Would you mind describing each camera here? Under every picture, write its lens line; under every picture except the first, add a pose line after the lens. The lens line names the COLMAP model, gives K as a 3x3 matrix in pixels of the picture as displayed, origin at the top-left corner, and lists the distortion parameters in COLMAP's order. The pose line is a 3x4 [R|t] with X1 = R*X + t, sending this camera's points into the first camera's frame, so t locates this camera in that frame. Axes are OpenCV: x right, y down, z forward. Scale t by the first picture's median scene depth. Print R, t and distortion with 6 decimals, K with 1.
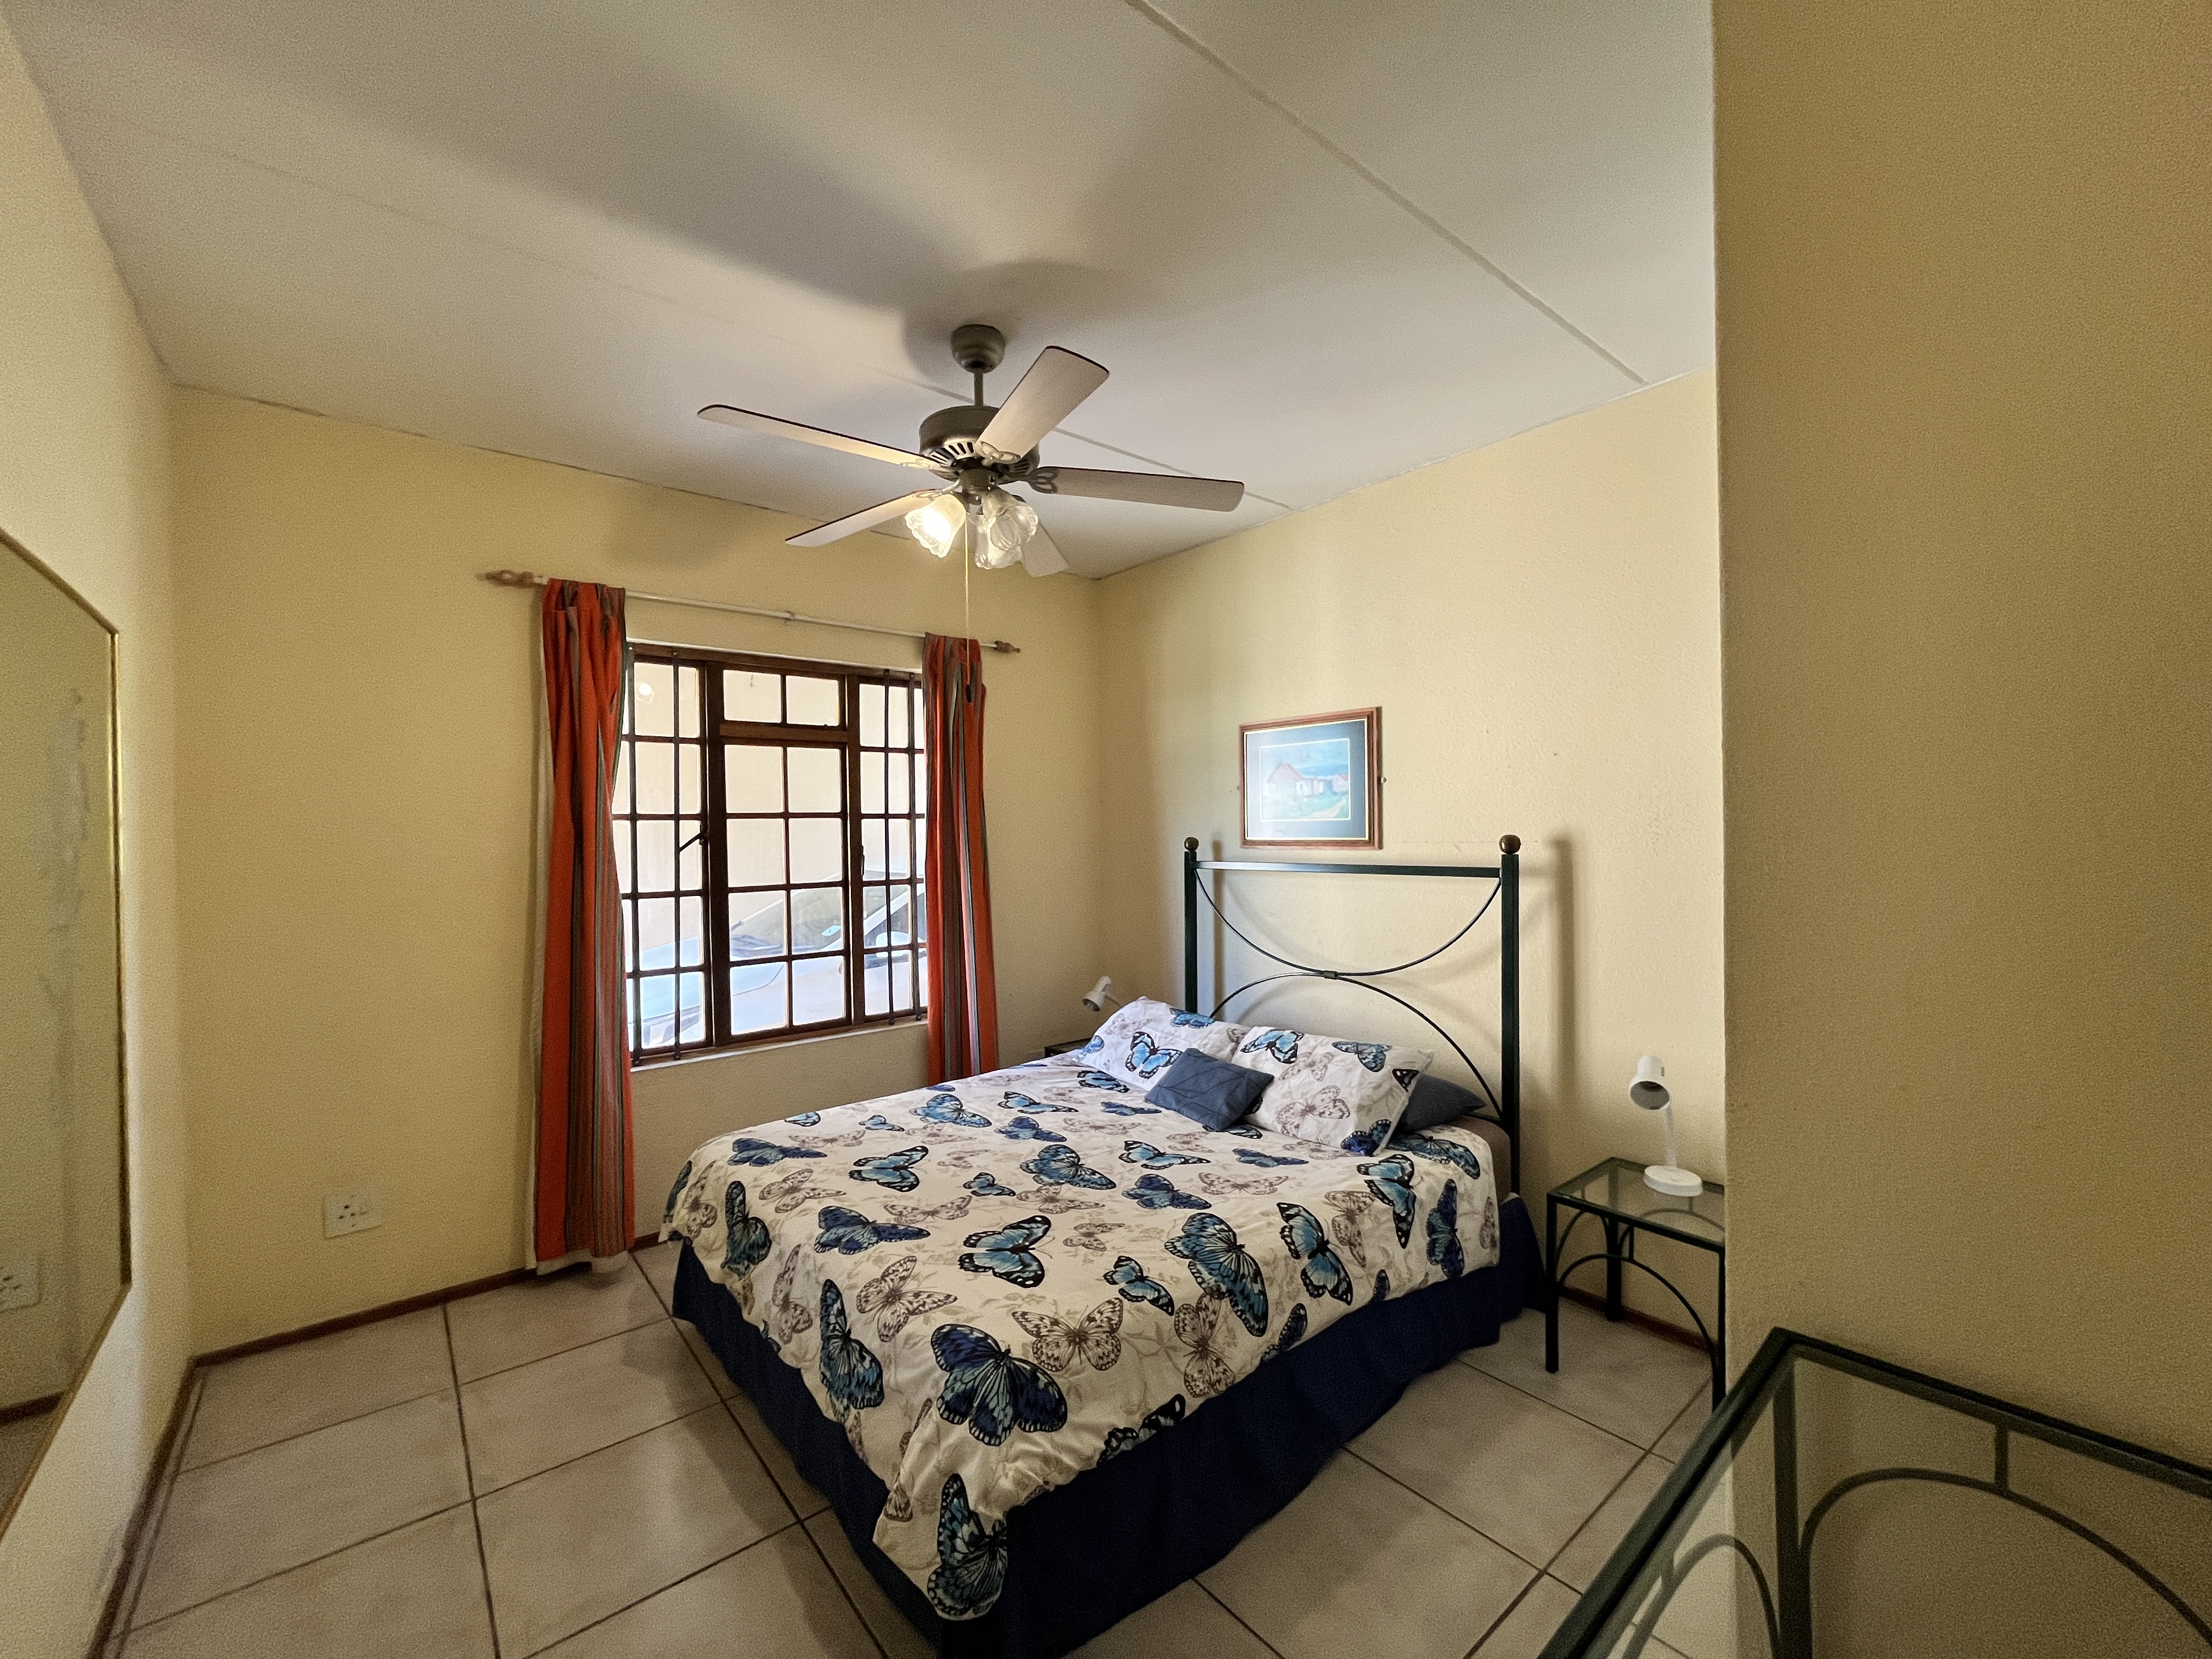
lens RADIAL K [[890.2, 0, 1100.5], [0, 890.2, 823.6], [0, 0, 1]] dist [-0.002681, -0.000857]
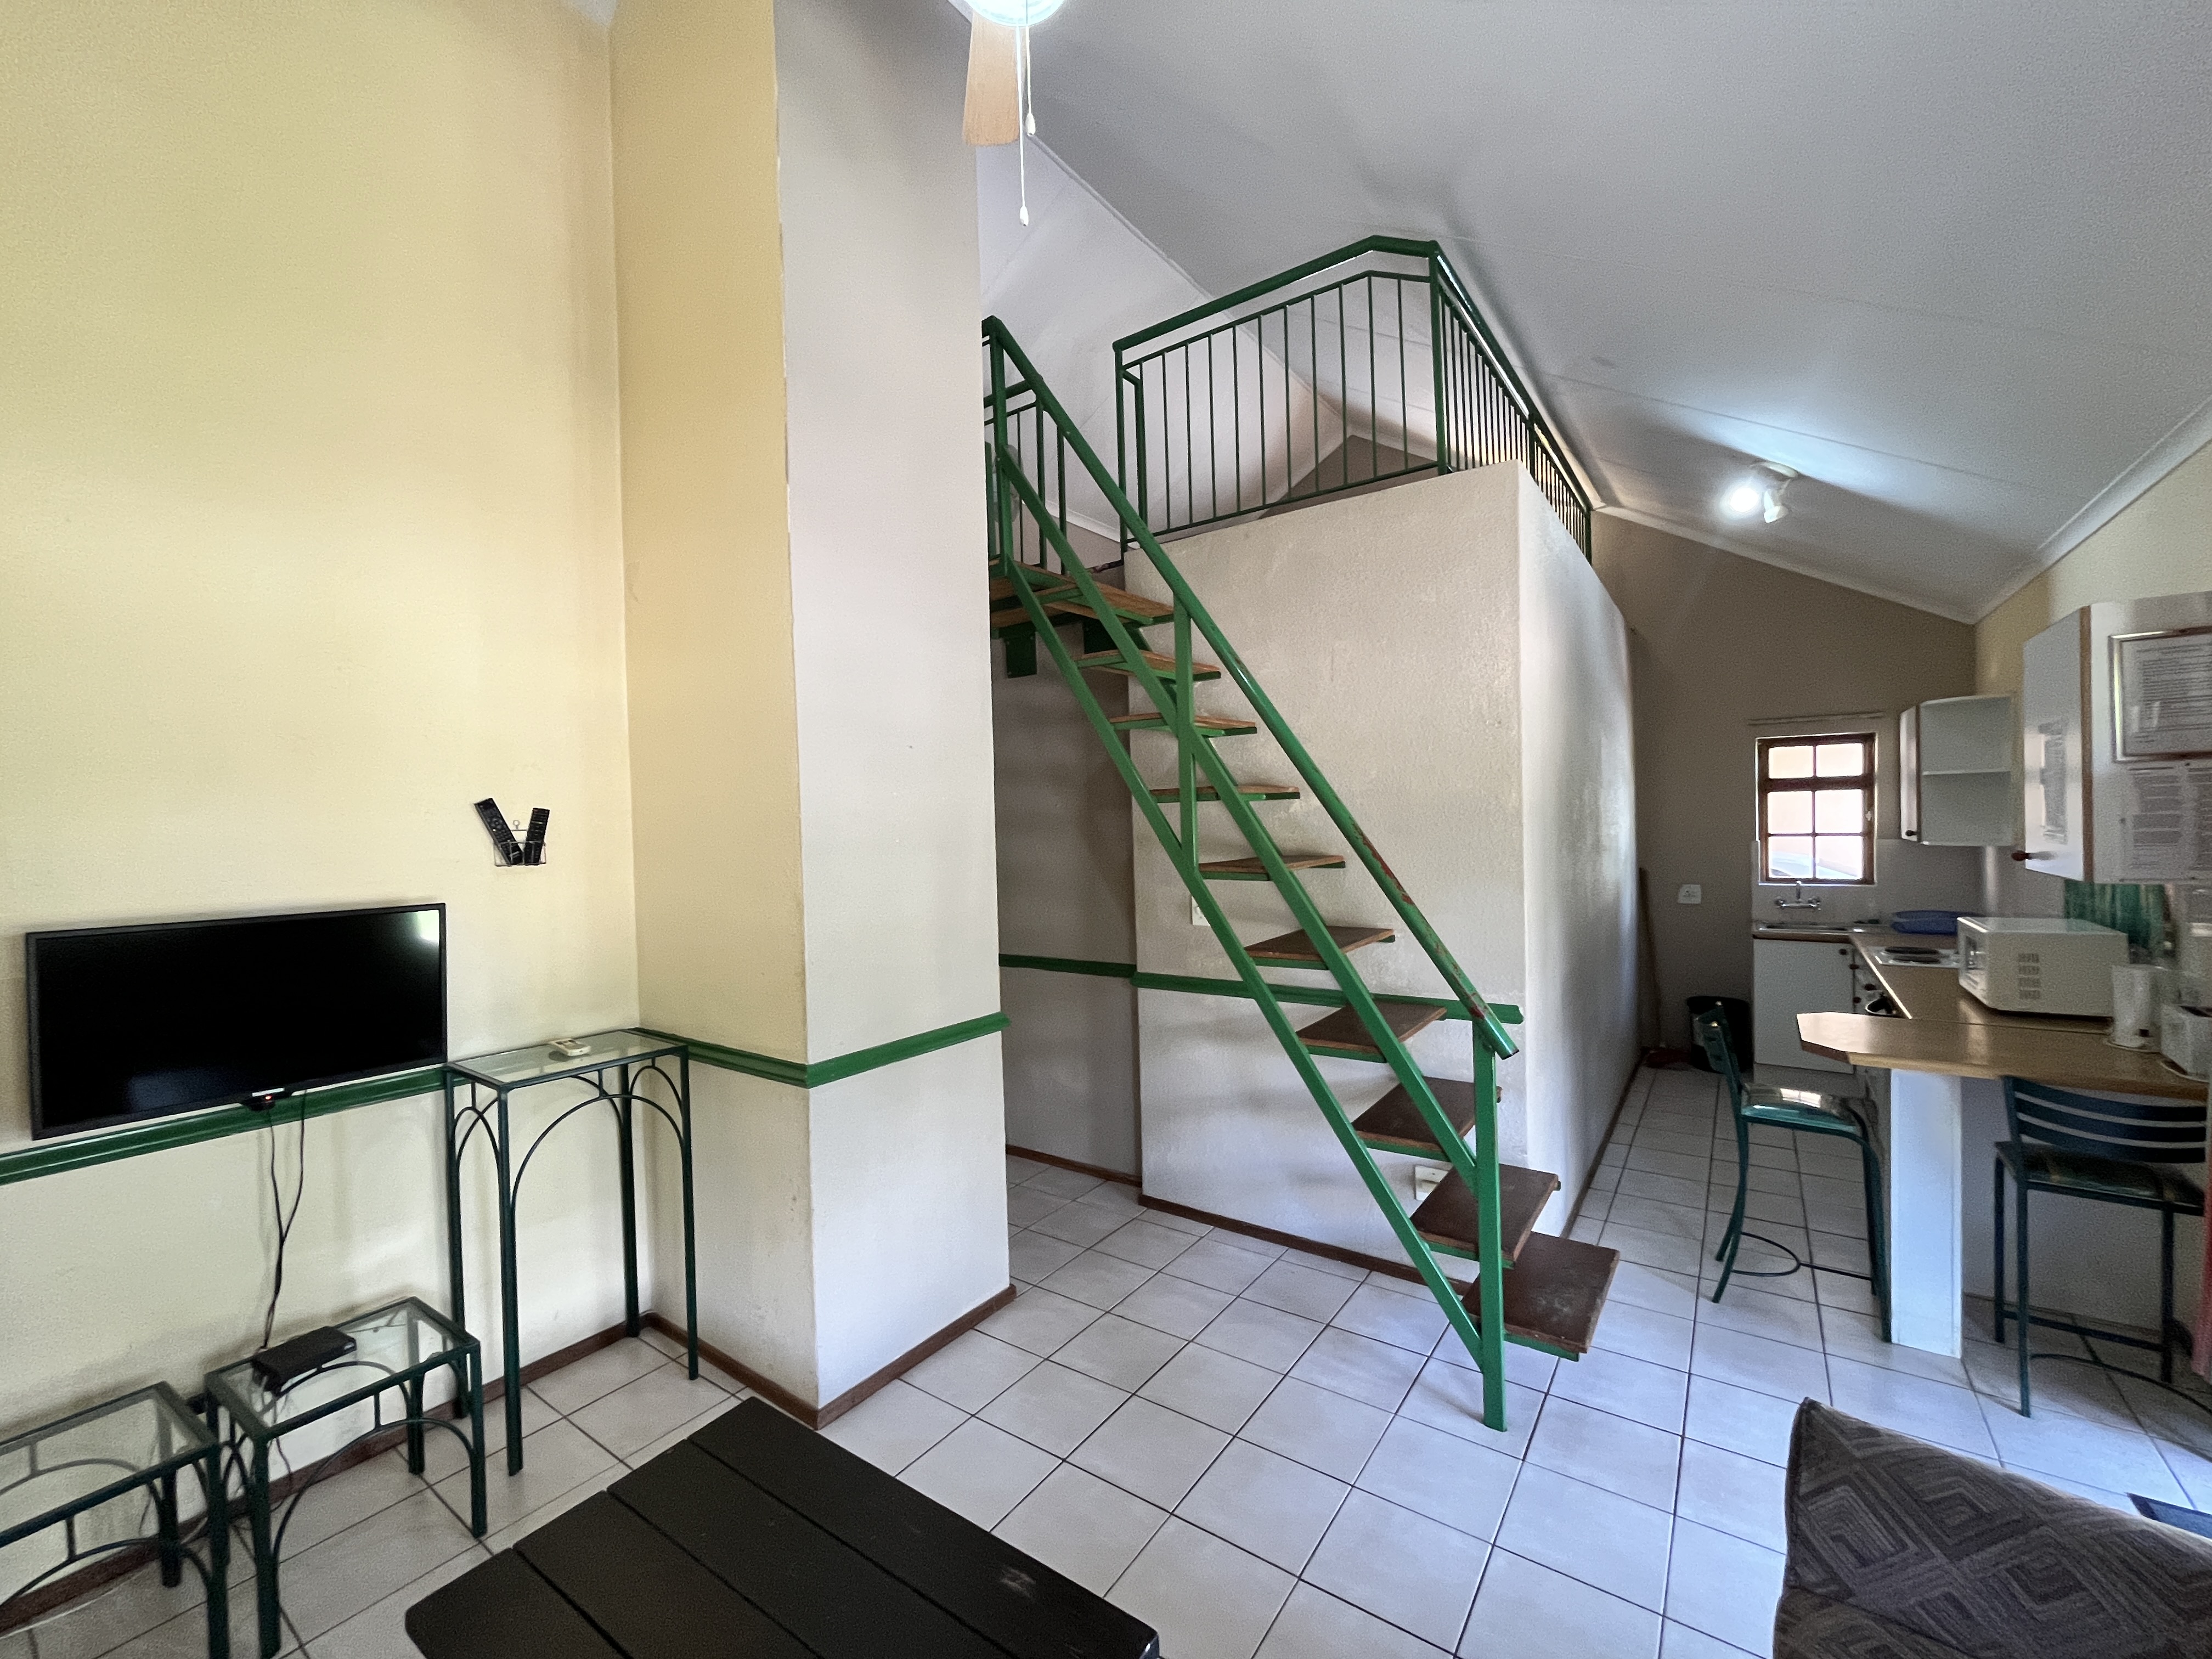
lens RADIAL K [[890.2, 0, 1098.7], [0, 890.2, 835.5], [0, 0, 1]] dist [-0.002681, -0.000857]
pose [[0.250235, 0.025592, -0.967847, 0.856227], [0.014148, 0.999447, 0.030085, -0.073221], [0.968082, -0.021221, 0.249734, -0.629244]]
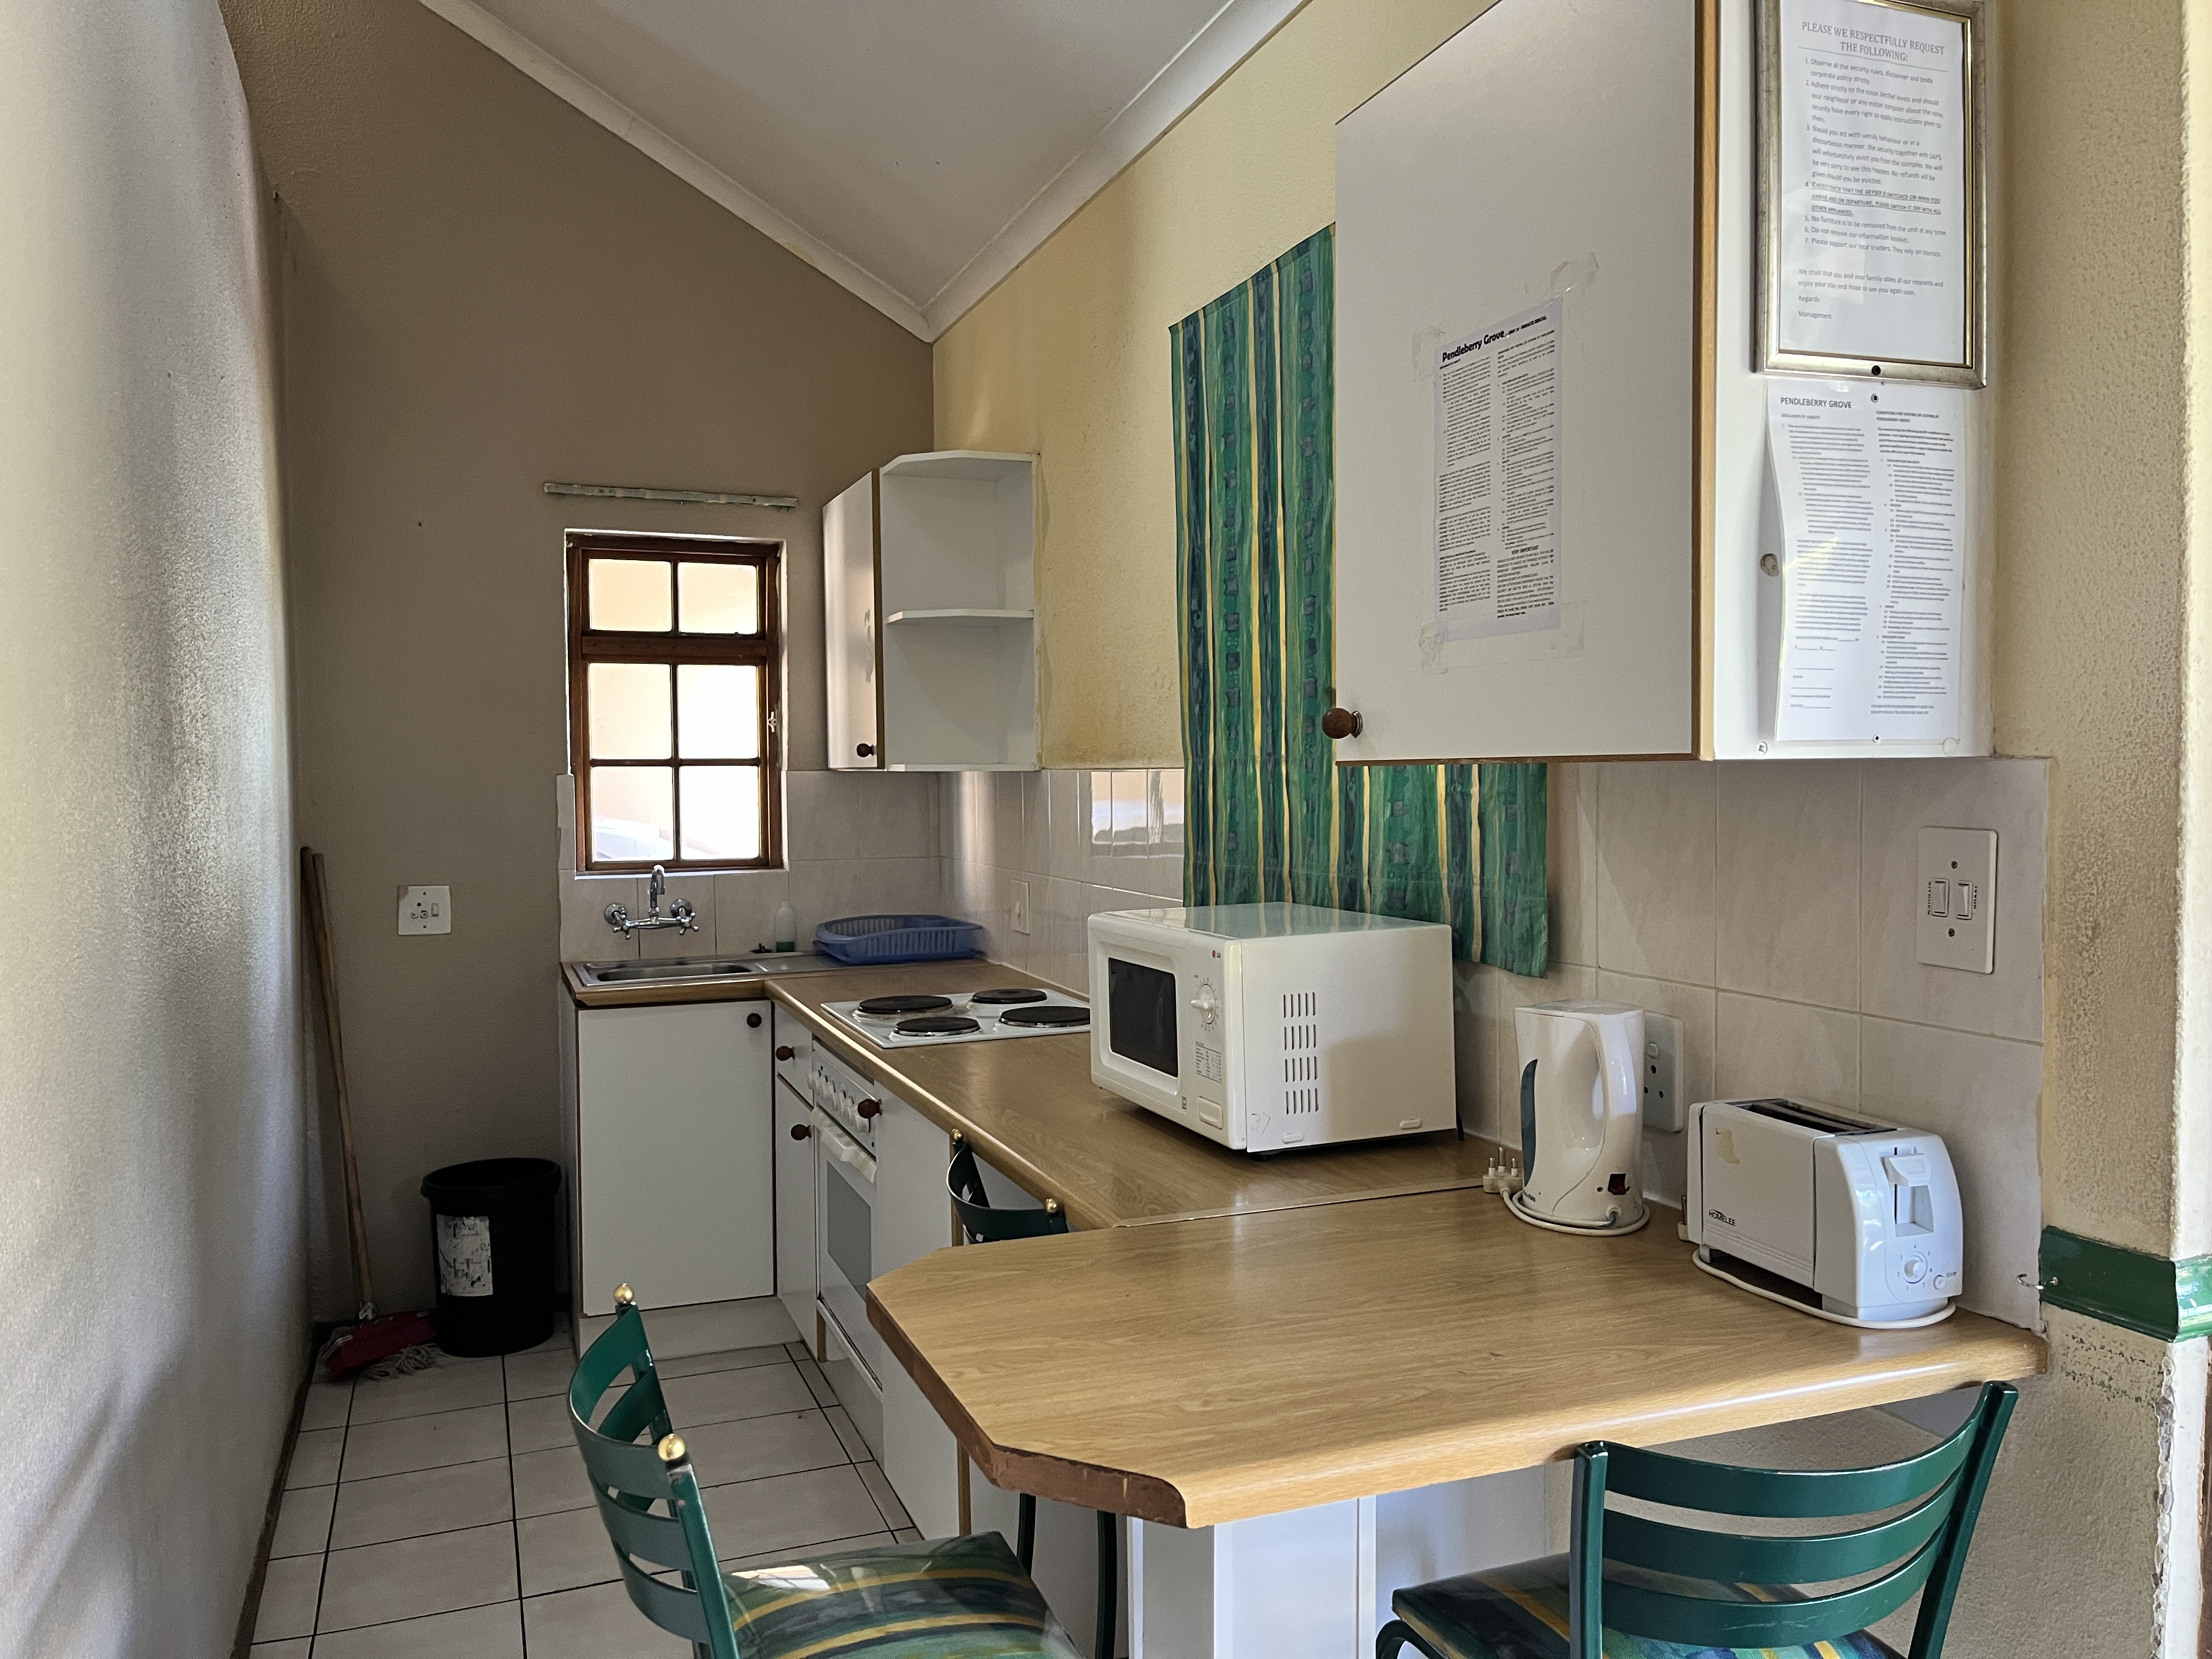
lens RADIAL K [[1661.1, 0, 1104.0], [0, 1661.1, 839.3], [0, 0, 1]] dist [0.053644, -0.068939]
pose [[0.949705, 0.018066, -0.312623, 0.383356], [-0.006251, 0.999229, 0.038754, -0.001554], [0.313082, -0.034851, 0.949086, -0.154465]]
